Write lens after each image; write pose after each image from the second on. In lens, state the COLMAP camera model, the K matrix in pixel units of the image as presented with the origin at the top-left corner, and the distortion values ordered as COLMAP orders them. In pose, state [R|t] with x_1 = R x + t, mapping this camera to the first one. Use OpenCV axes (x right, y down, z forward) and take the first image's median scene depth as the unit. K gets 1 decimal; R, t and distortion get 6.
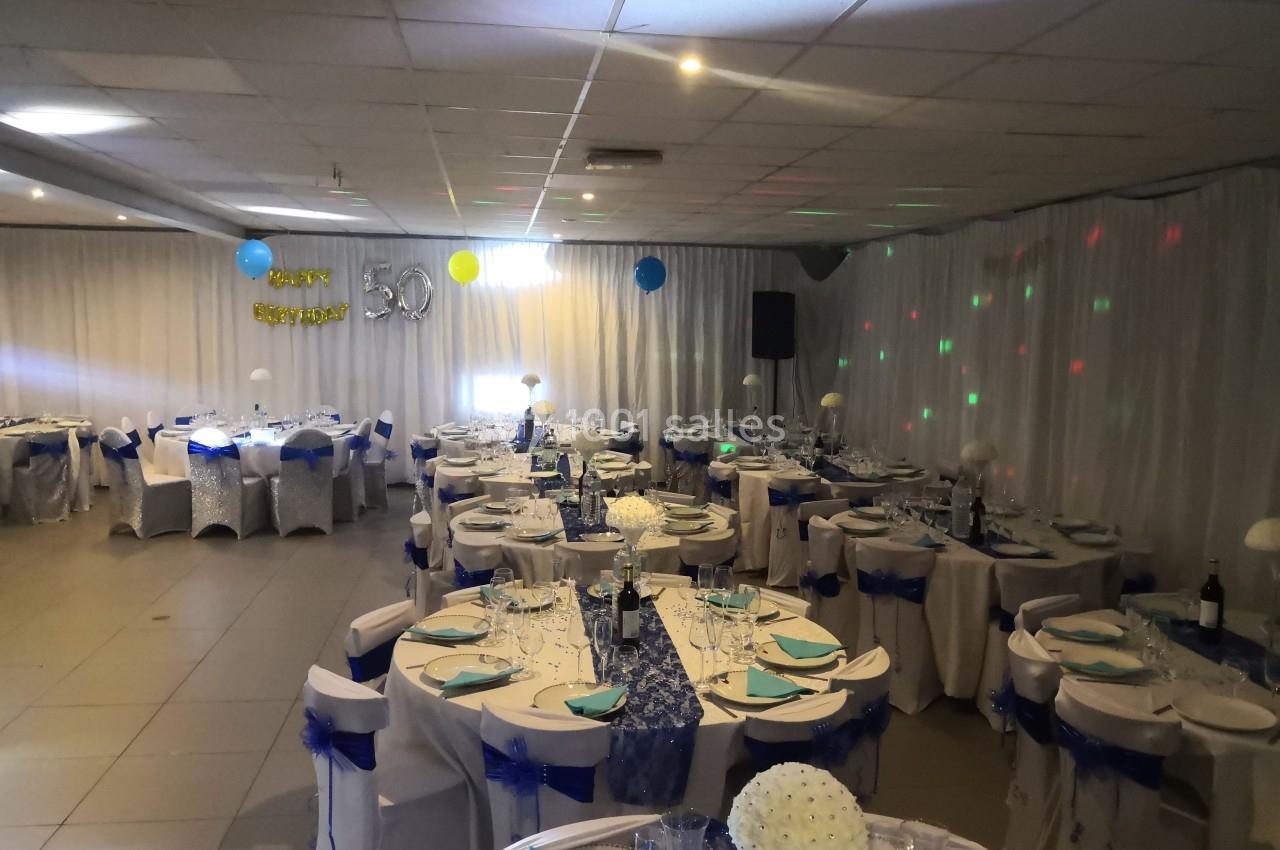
lens RADIAL K [[1043.7, 0, 640.0], [0, 1043.7, 425.0], [0, 0, 1]] dist [0.046515, -0.001292]
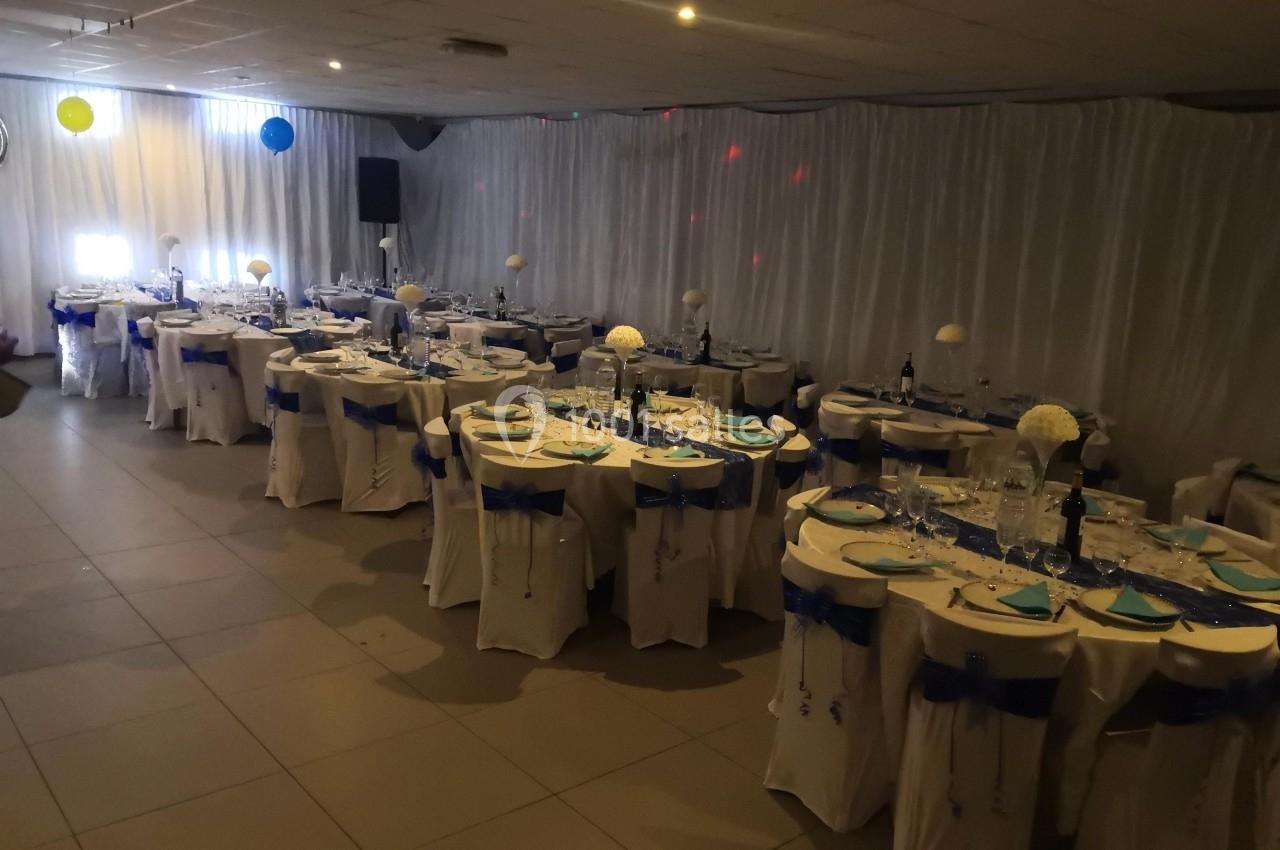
lens RADIAL K [[1043.7, 0, 640.0], [0, 1043.7, 425.0], [0, 0, 1]] dist [0.046515, -0.001292]
pose [[0.849902, -0.081293, 0.520632, -0.274459], [0.015869, 0.991528, 0.128917, 0.008119], [-0.526701, -0.101305, 0.843992, -0.074755]]
